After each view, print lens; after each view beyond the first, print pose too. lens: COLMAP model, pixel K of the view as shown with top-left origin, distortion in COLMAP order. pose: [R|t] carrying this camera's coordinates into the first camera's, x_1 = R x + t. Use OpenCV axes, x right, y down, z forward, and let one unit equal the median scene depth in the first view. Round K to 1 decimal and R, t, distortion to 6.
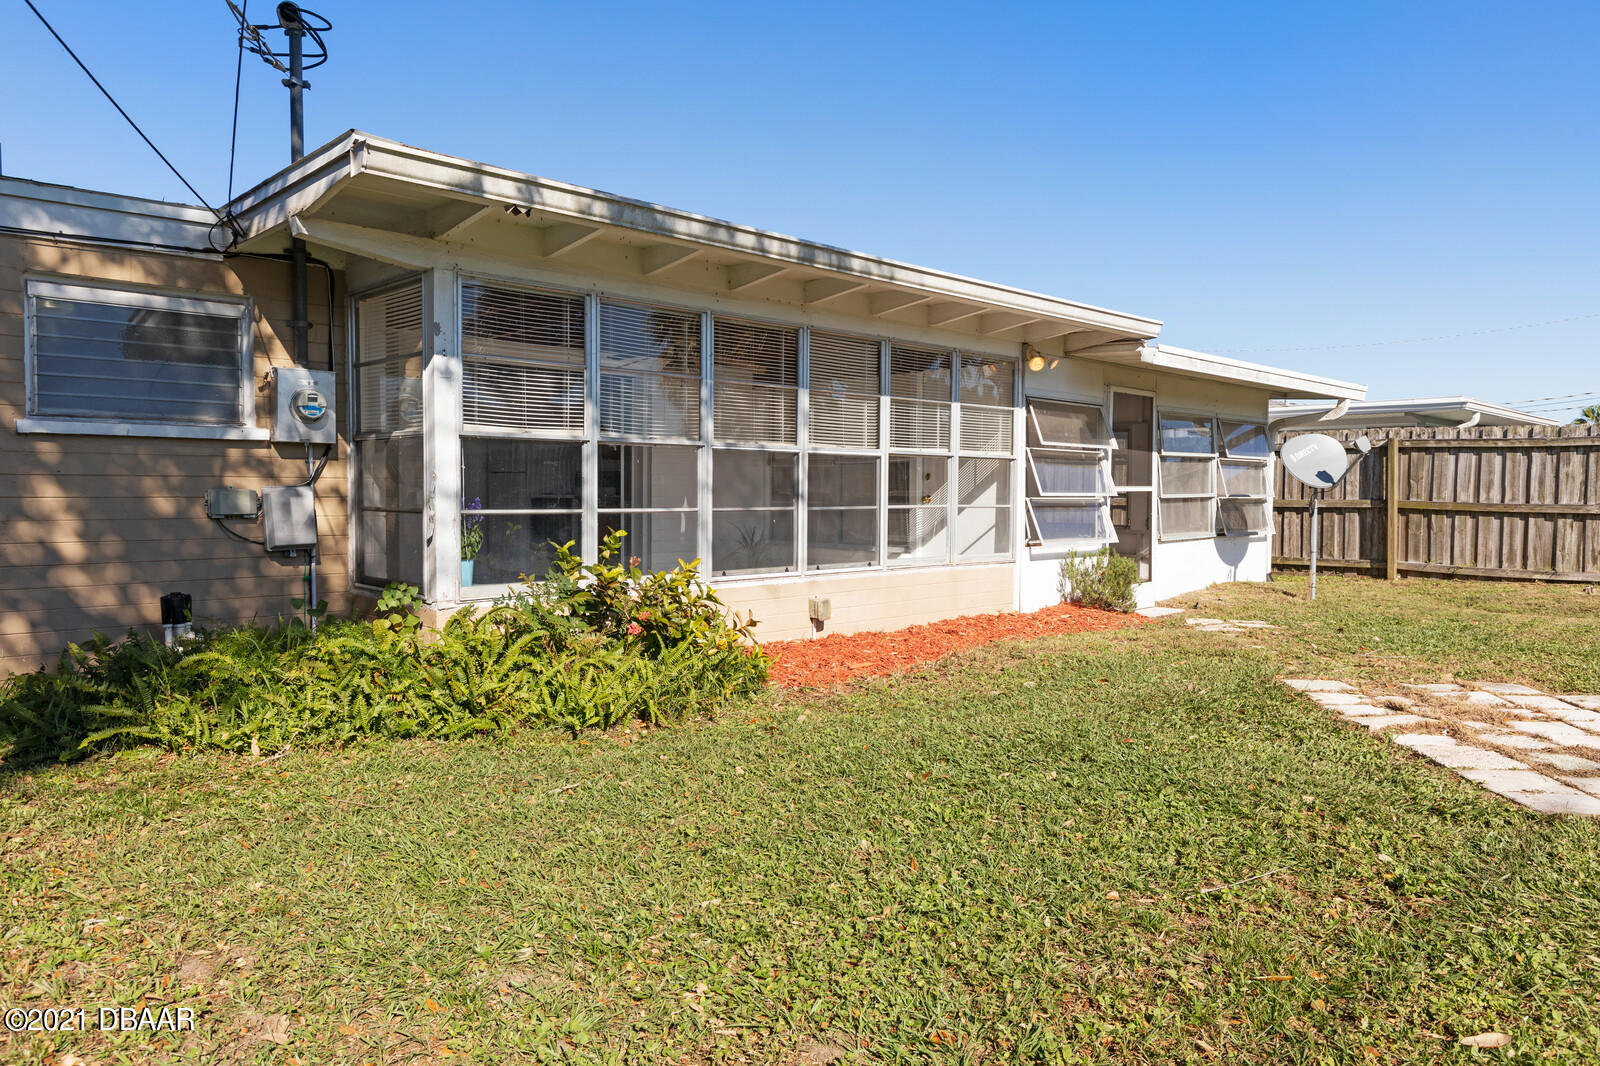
lens RADIAL K [[1103.1, 0, 800.1], [0, 1103.1, 531.4], [0, 0, 1]] dist [-0.041424, -0.001310]
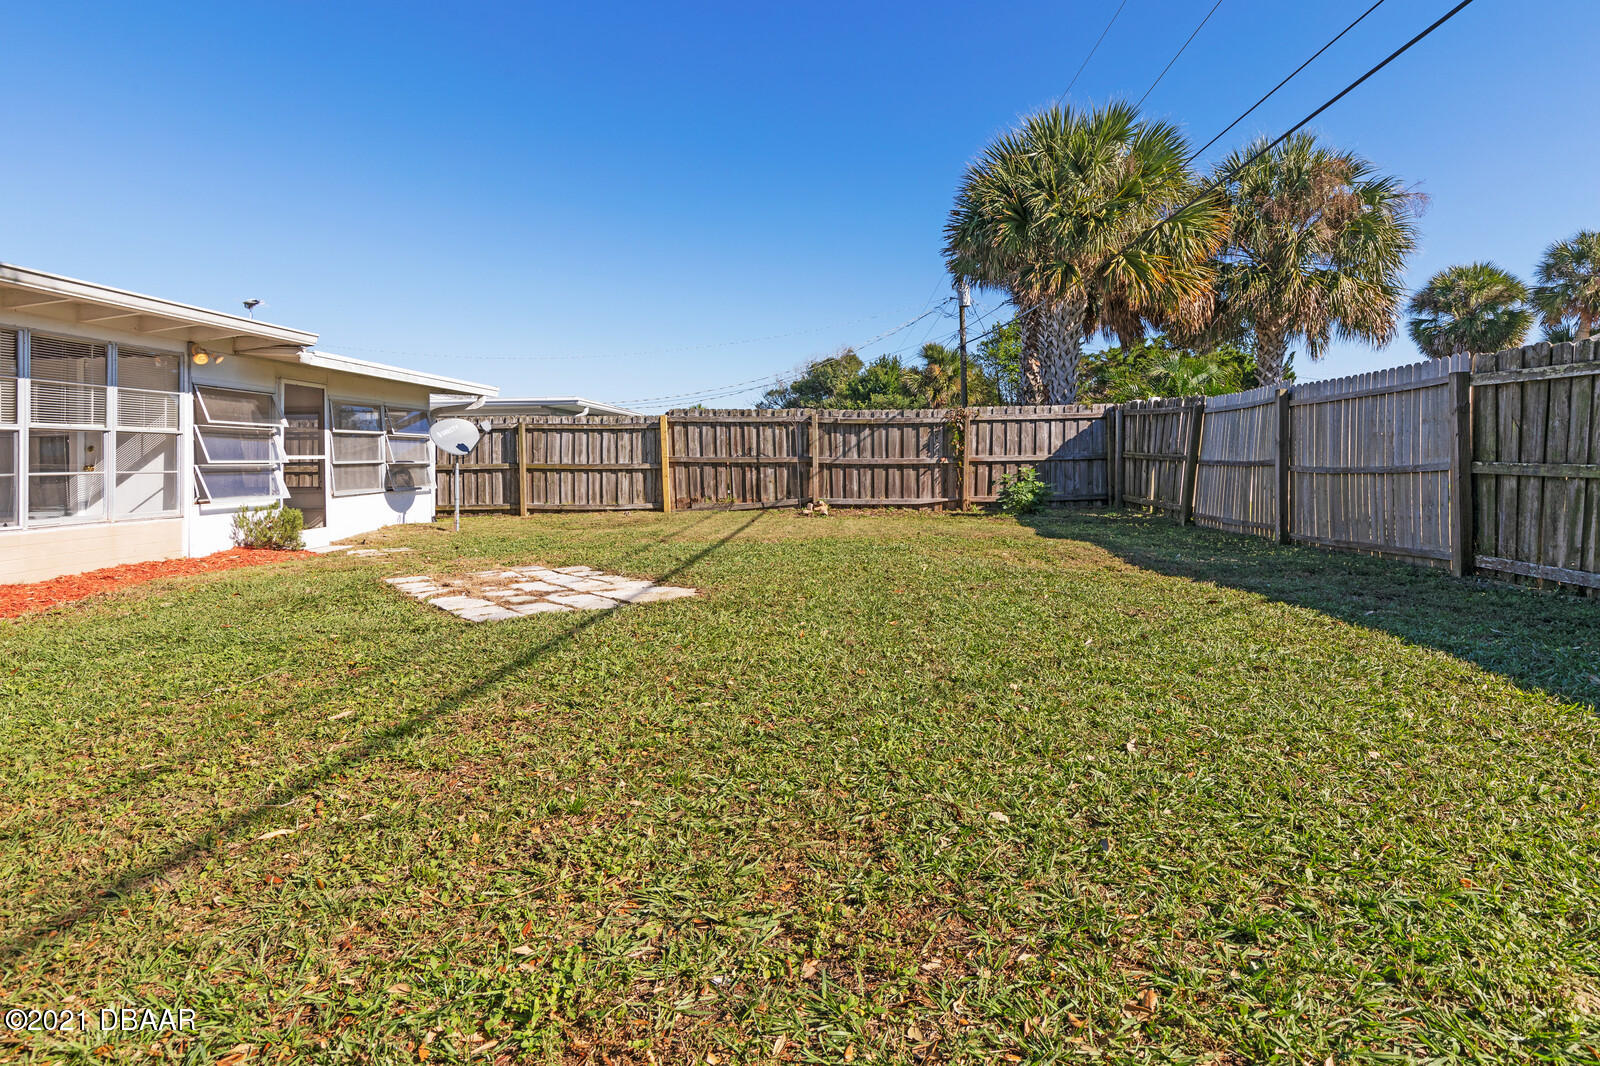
lens RADIAL K [[822.4, 0, 868.1], [0, 822.4, 451.6], [0, 0, 1]] dist [-0.017393, 0.002271]
pose [[0.677747, -0.006990, 0.735262, 0.041111], [0.043164, 0.998609, -0.030294, 0.013738], [-0.734028, 0.052269, 0.677105, -0.167917]]
